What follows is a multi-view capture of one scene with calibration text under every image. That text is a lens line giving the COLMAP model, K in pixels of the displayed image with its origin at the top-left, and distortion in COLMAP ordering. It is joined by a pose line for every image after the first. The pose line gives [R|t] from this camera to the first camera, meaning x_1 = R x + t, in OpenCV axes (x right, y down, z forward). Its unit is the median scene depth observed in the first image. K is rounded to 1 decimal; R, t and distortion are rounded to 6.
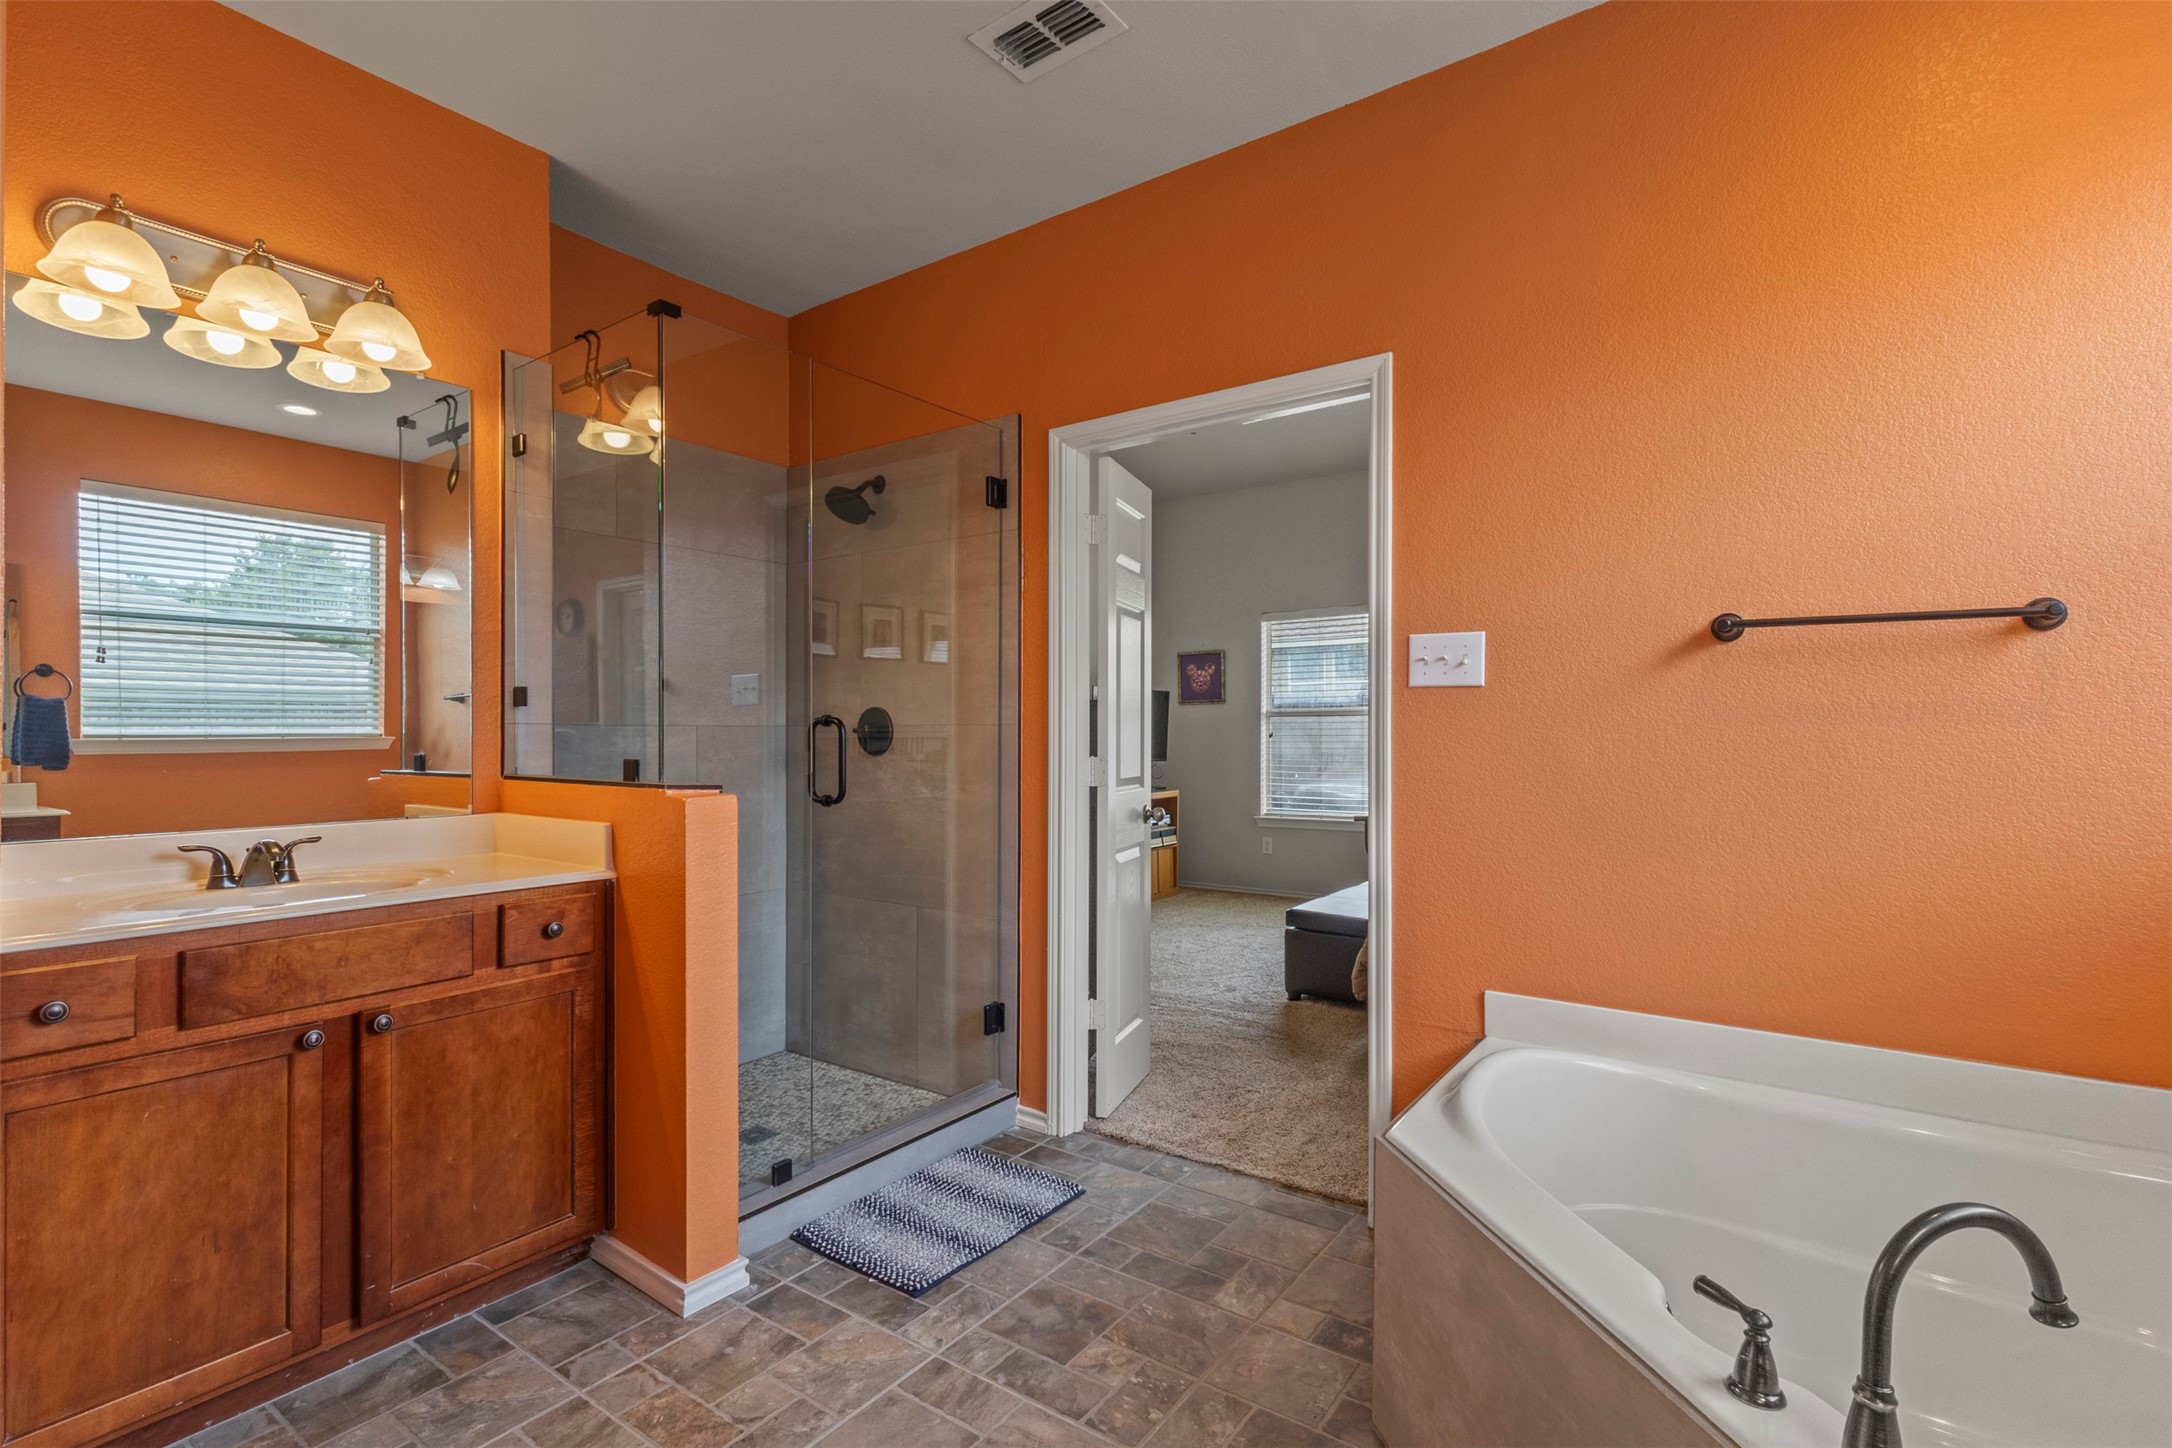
lens RADIAL K [[1006.2, 0, 1093.2], [0, 1006.2, 722.6], [0, 0, 1]] dist [0.003497, -0.001065]
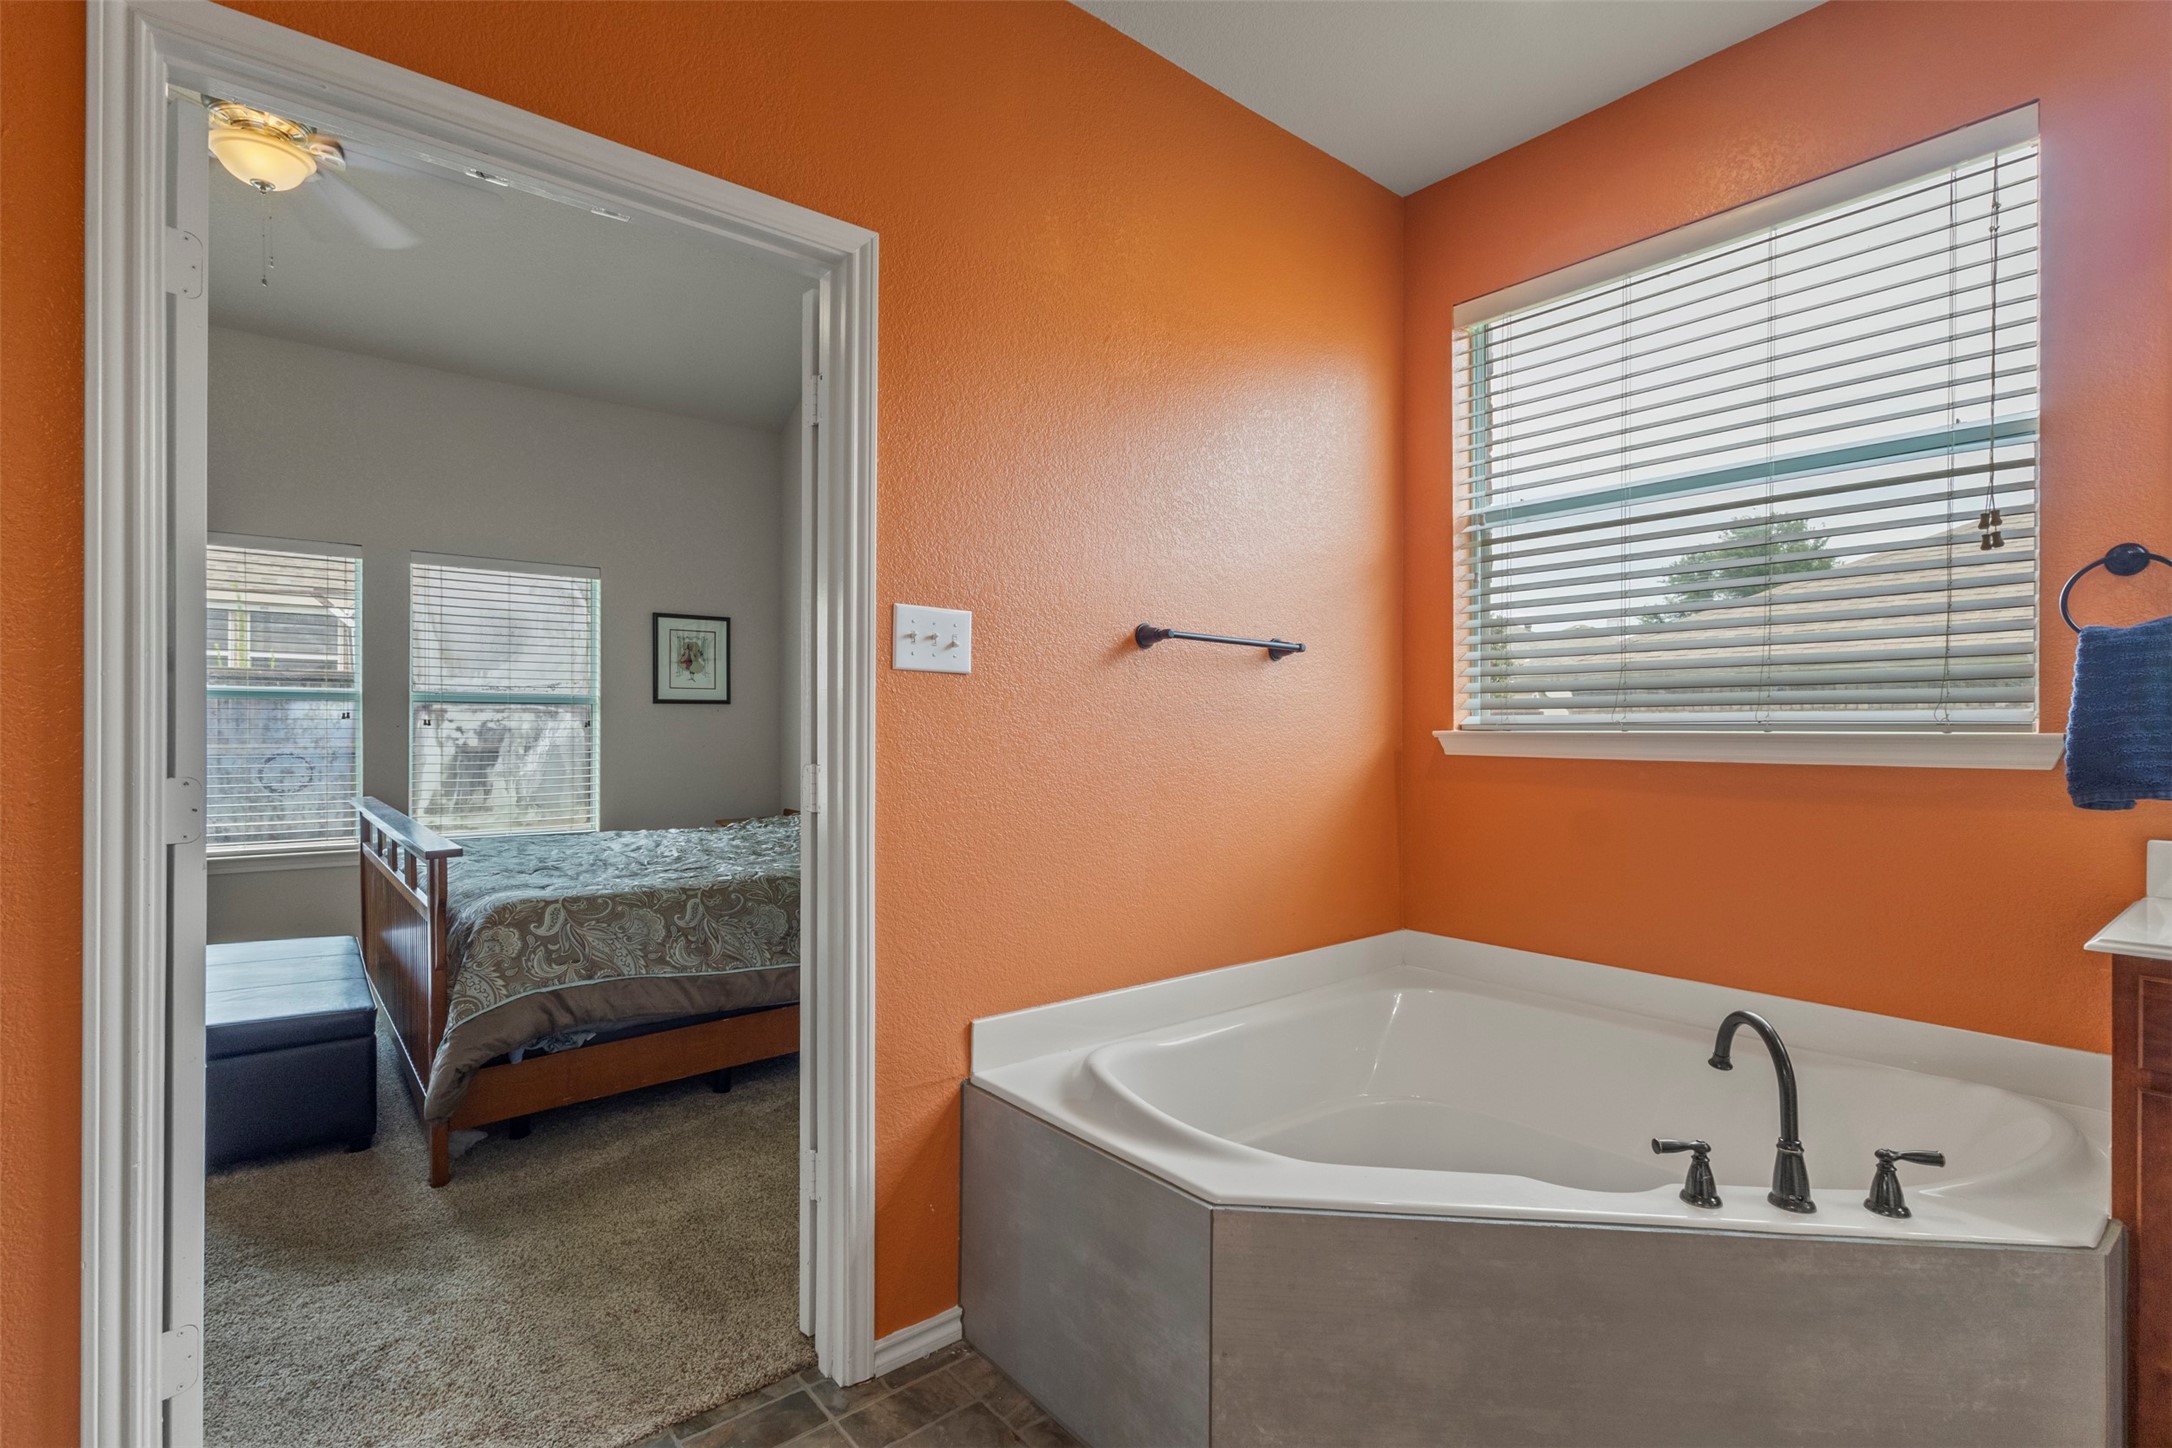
lens RADIAL K [[1006.2, 0, 1093.2], [0, 1006.2, 722.6], [0, 0, 1]] dist [0.003497, -0.001065]
pose [[0.261005, 0.005612, 0.965321, -0.423246], [-0.015289, 0.999882, -0.001679, 0.005982], [-0.965216, -0.014320, 0.261060, 0.665953]]
